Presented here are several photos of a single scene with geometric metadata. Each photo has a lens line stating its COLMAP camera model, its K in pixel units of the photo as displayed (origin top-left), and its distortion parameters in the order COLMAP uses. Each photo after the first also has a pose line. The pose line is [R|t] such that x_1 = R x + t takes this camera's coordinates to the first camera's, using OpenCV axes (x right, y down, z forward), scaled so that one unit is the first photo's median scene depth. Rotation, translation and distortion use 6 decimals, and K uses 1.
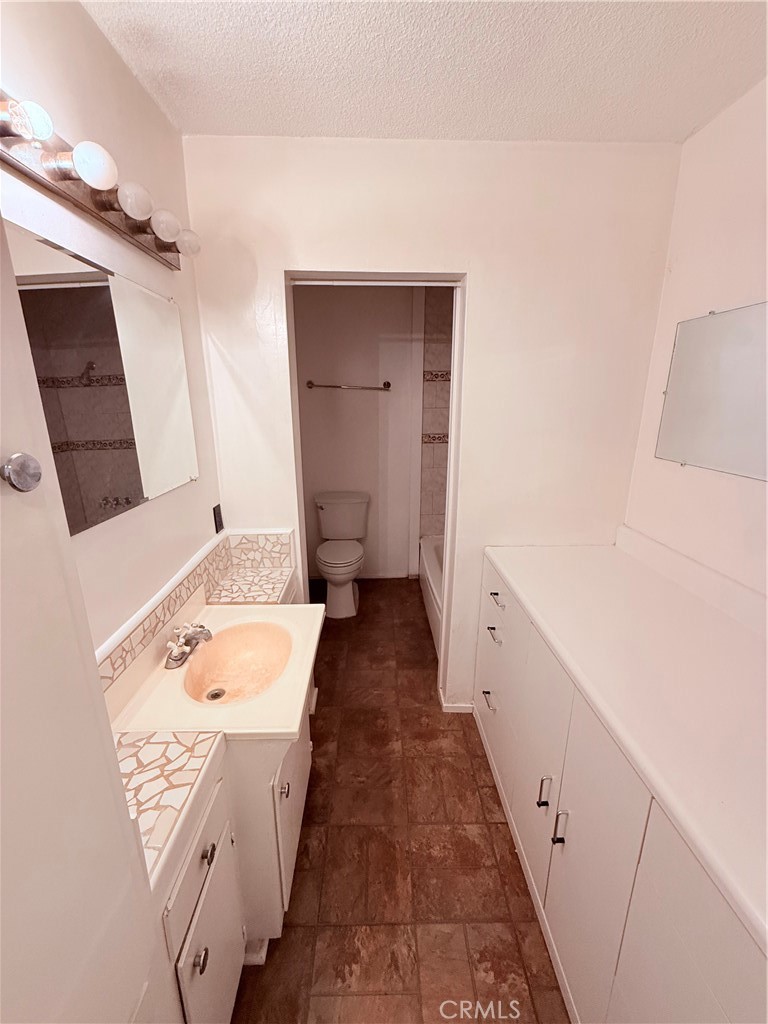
lens RADIAL K [[409.3, 0, 381.2], [0, 409.3, 509.6], [0, 0, 1]] dist [0.001409, 0.000521]
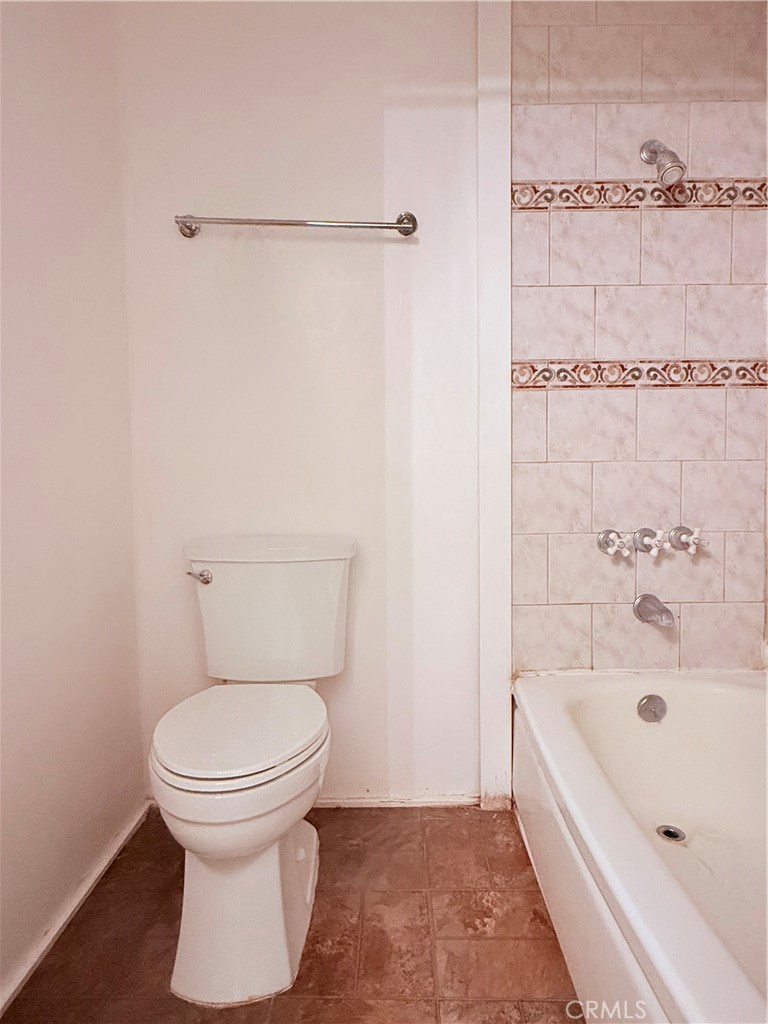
lens RADIAL K [[625.0, 0, 387.6], [0, 625.0, 509.5], [0, 0, 1]] dist [-0.008696, -0.000364]
pose [[0.999703, -0.005888, -0.023650, 0.008107], [0.000803, 0.977807, -0.209504, 0.046227], [0.024359, 0.209423, 0.977522, 0.523783]]
